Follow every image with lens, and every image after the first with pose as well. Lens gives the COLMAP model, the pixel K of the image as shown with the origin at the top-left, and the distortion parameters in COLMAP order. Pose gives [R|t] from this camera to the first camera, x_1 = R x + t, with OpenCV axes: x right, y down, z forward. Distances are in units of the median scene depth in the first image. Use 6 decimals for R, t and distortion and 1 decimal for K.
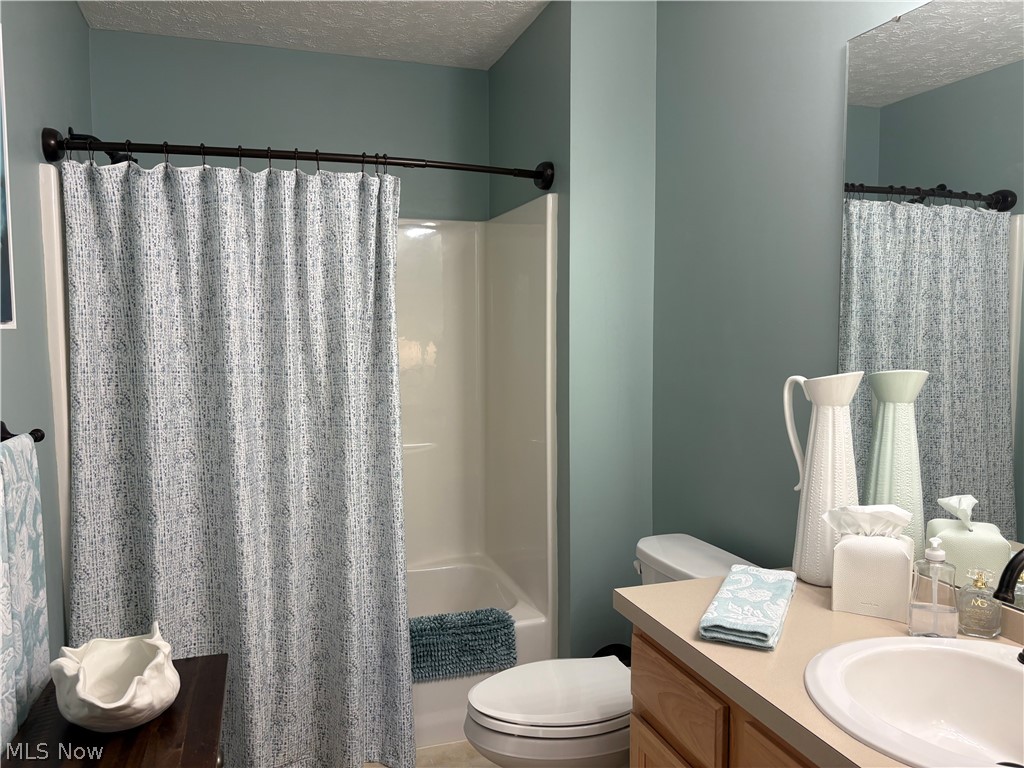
lens RADIAL K [[772.6, 0, 512.7], [0, 772.6, 381.3], [0, 0, 1]] dist [0.001728, -0.018198]
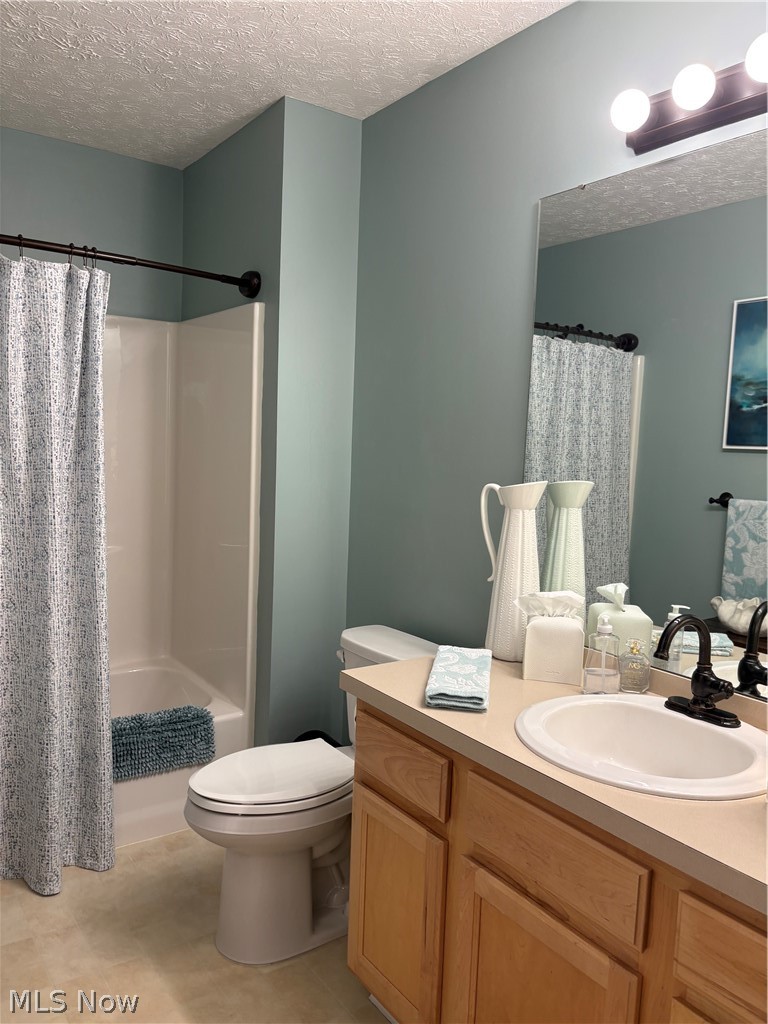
lens RADIAL K [[772.6, 0, 384.0], [0, 772.6, 512.0], [0, 0, 1]] dist [0.001728, -0.018198]
pose [[0.956153, 0.014853, 0.292491, -0.095716], [-0.022969, 0.999440, 0.024333, 0.008440], [-0.291966, -0.029984, 0.955959, -0.049695]]
